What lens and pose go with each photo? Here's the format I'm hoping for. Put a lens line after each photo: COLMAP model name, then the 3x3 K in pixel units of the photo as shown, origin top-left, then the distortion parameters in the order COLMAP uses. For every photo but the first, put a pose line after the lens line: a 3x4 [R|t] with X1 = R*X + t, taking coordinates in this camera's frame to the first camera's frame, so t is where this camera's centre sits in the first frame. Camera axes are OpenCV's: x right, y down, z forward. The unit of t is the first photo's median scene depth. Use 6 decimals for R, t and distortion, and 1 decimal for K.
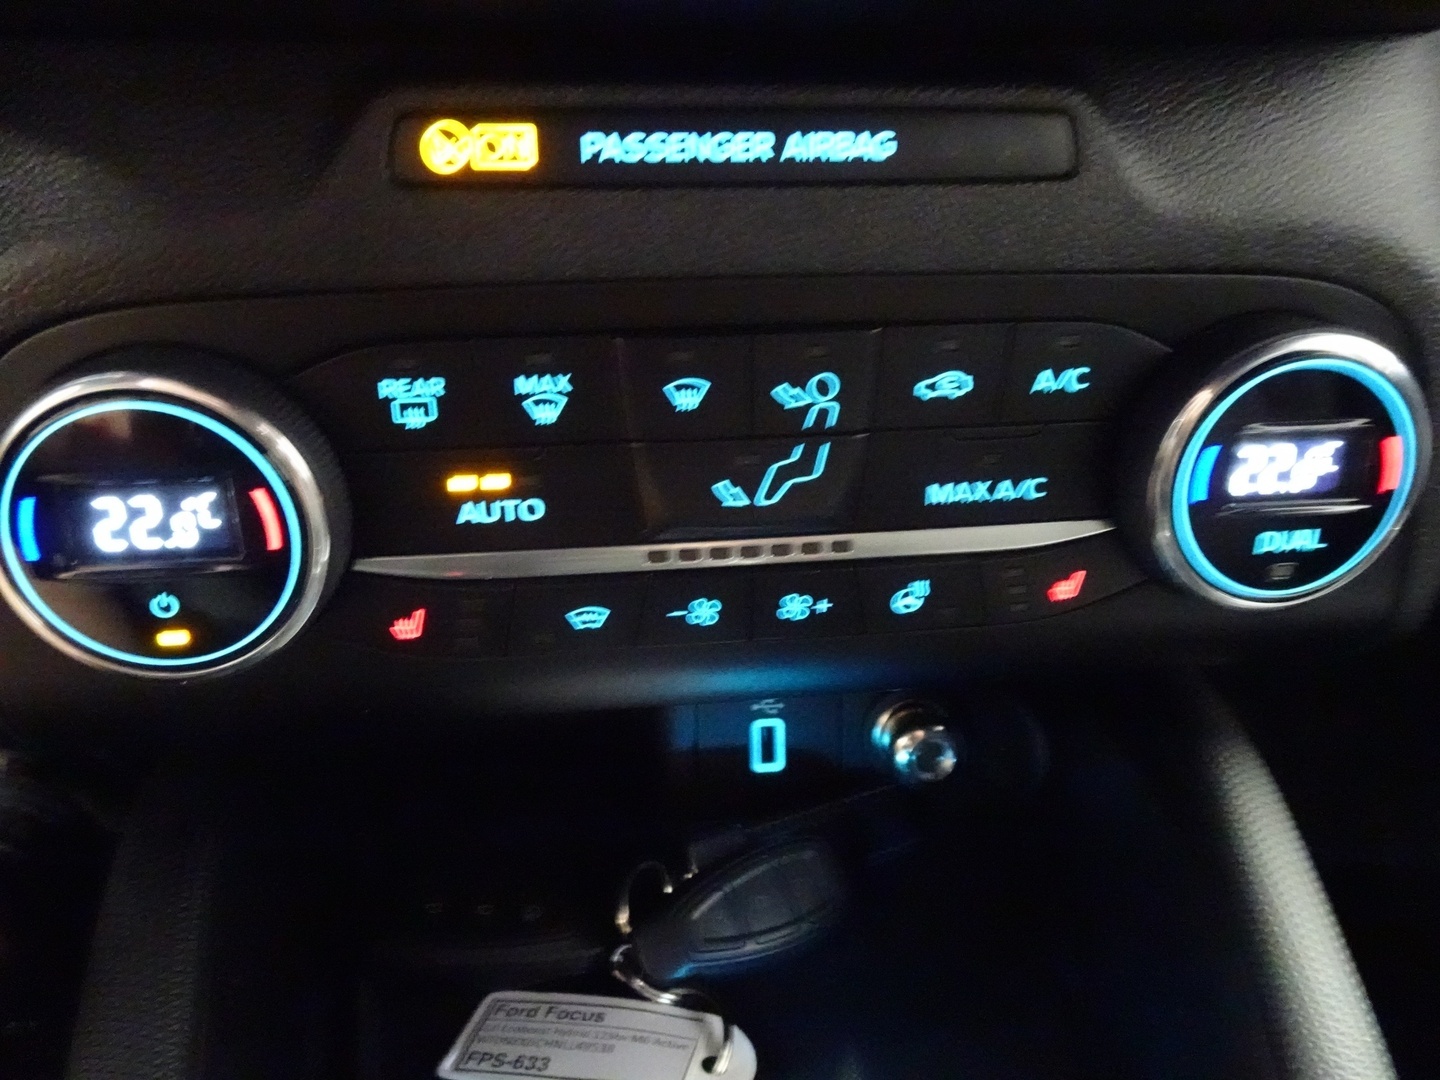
lens RADIAL K [[1013.6, 0, 721.8], [0, 1013.6, 538.1], [0, 0, 1]] dist [0.011592, 0.000423]
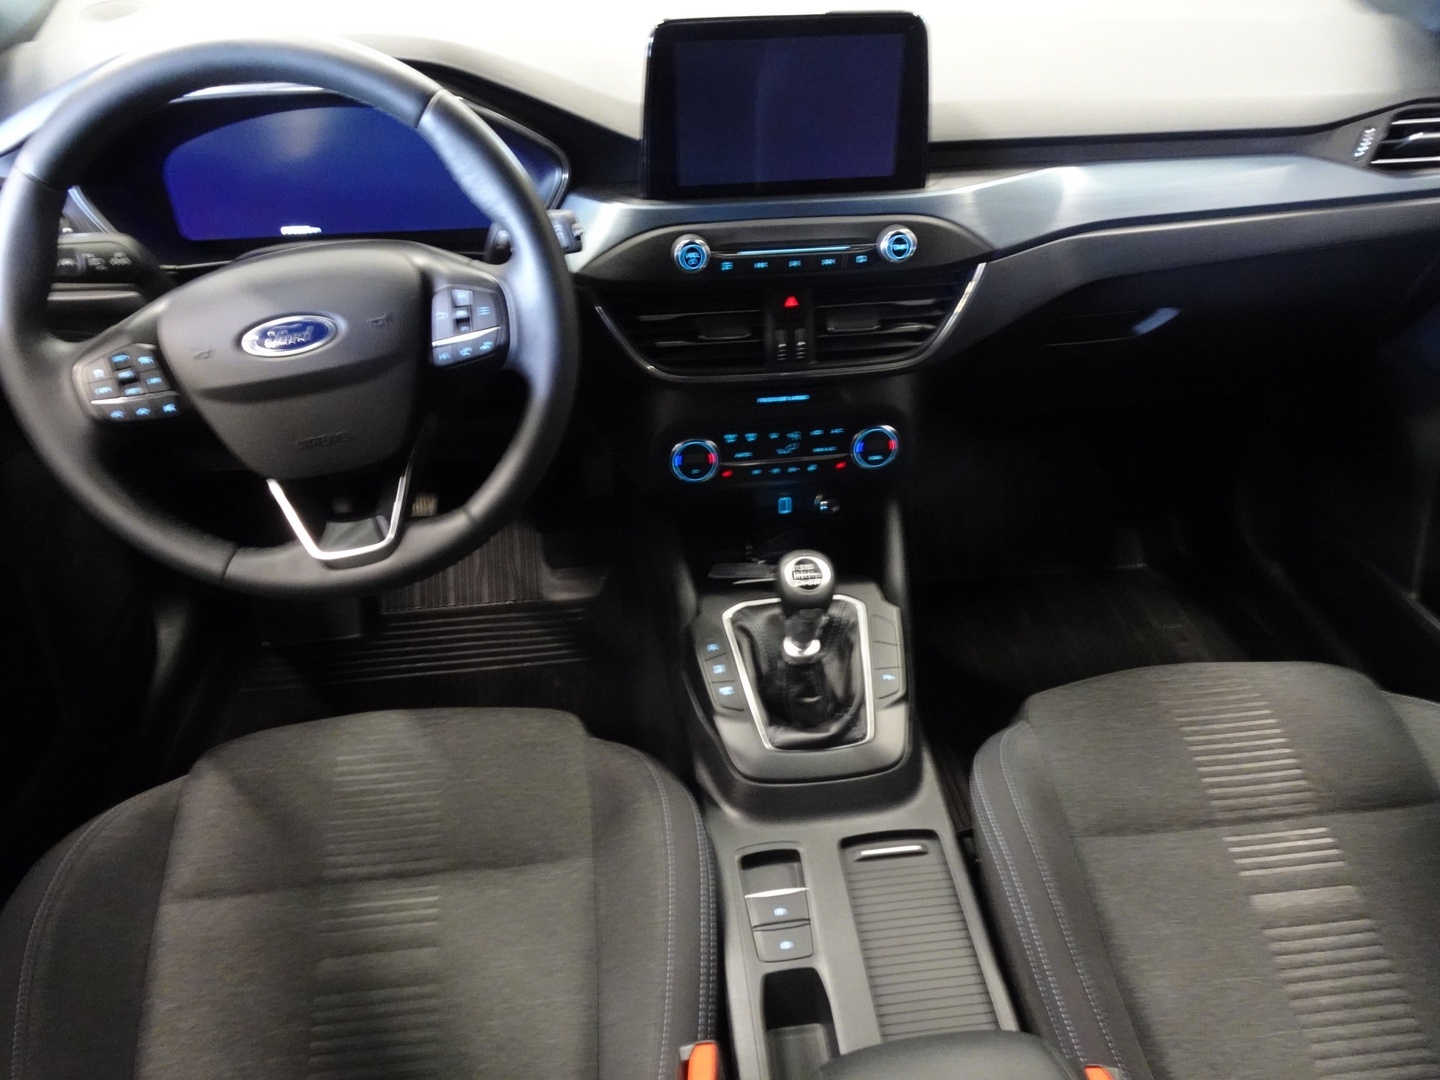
lens RADIAL K [[1013.6, 0, 718.1], [0, 1013.6, 539.1], [0, 0, 1]] dist [0.011592, 0.000423]
pose [[0.999871, -0.015245, -0.005030, -0.334938], [0.015875, 0.985547, 0.168657, -0.539644], [0.002386, -0.168715, 0.985662, -4.919679]]
